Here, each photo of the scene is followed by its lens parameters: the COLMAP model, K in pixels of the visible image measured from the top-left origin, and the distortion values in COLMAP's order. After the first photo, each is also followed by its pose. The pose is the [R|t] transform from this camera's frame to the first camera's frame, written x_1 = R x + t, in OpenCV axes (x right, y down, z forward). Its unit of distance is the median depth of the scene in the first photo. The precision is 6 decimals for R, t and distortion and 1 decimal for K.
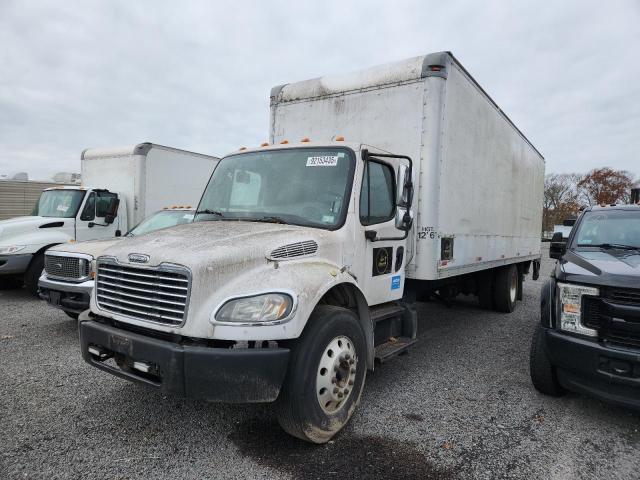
lens RADIAL K [[537.8, 0, 301.0], [0, 537.8, 239.3], [0, 0, 1]] dist [0.046714, -0.013621]
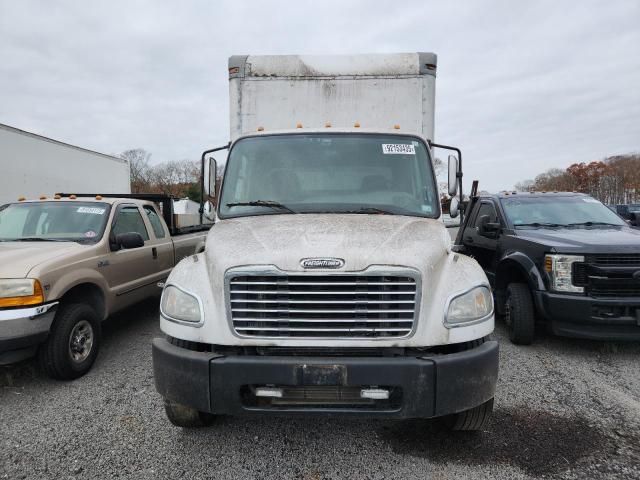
lens RADIAL K [[537.8, 0, 301.0], [0, 537.8, 239.3], [0, 0, 1]] dist [0.046714, -0.013621]
pose [[0.769574, -0.057619, 0.635953, -0.760152], [0.041702, 0.998330, 0.039987, -0.030461], [-0.637194, -0.004252, 0.770691, 0.379976]]
